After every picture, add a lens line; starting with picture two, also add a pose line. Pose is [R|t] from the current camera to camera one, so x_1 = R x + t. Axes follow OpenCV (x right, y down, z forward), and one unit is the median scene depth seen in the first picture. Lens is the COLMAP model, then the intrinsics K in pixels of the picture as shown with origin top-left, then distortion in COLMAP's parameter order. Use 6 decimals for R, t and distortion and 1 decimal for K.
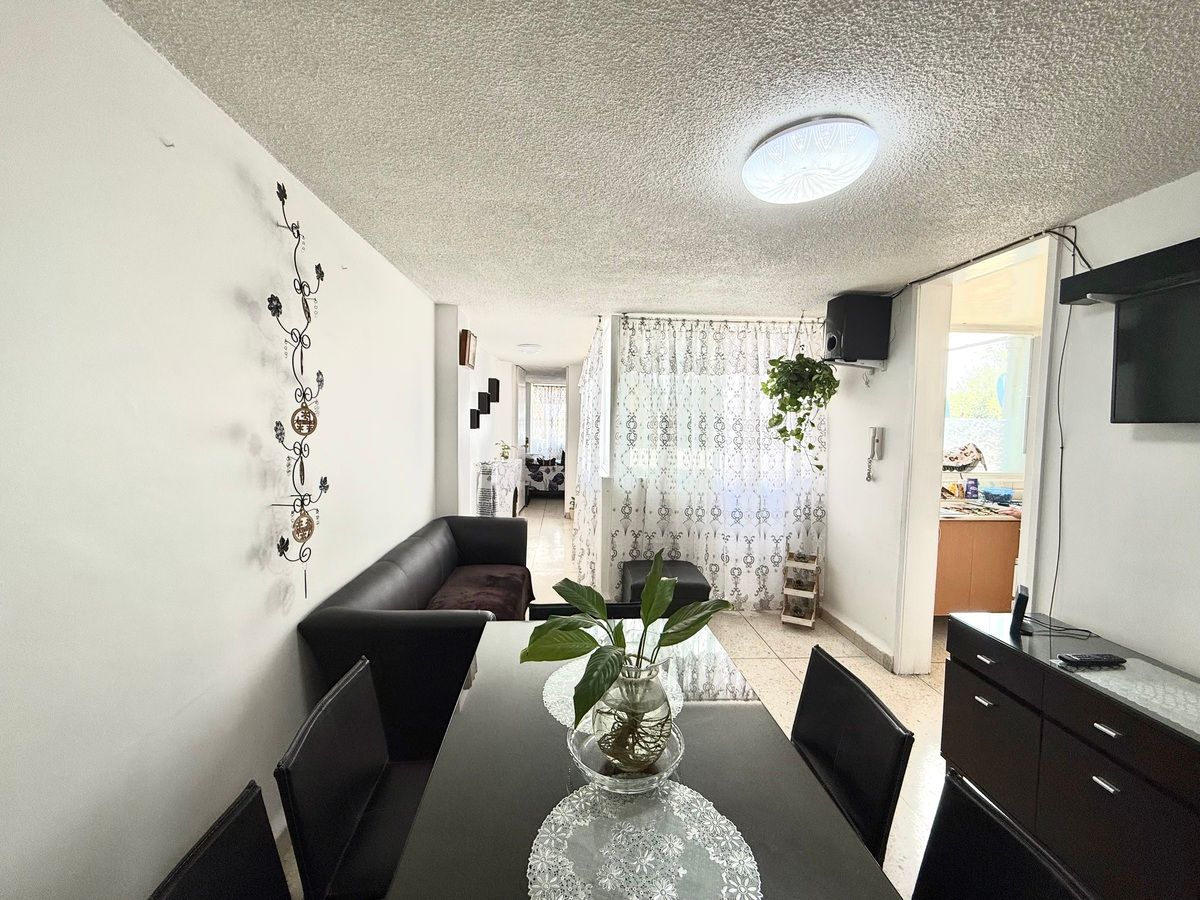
lens RADIAL K [[478.9, 0, 592.8], [0, 478.9, 450.5], [0, 0, 1]] dist [-0.000211, 0.000007]
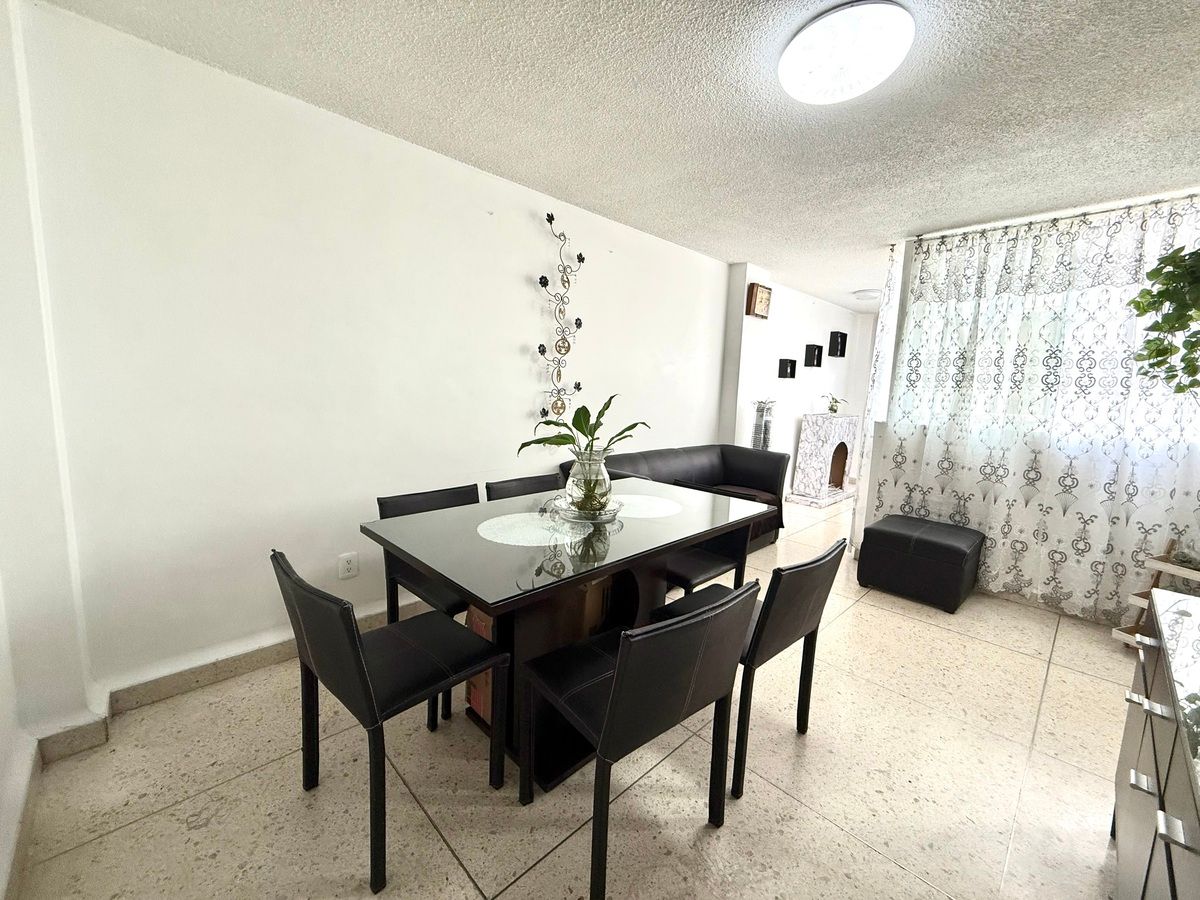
lens RADIAL K [[478.9, 0, 592.8], [0, 478.9, 450.5], [0, 0, 1]] dist [-0.000211, 0.000007]
pose [[0.648119, 0.107723, -0.753881, 0.383653], [-0.069879, 0.994181, 0.081984, 0.076340], [0.758326, -0.000455, 0.651875, -0.030907]]
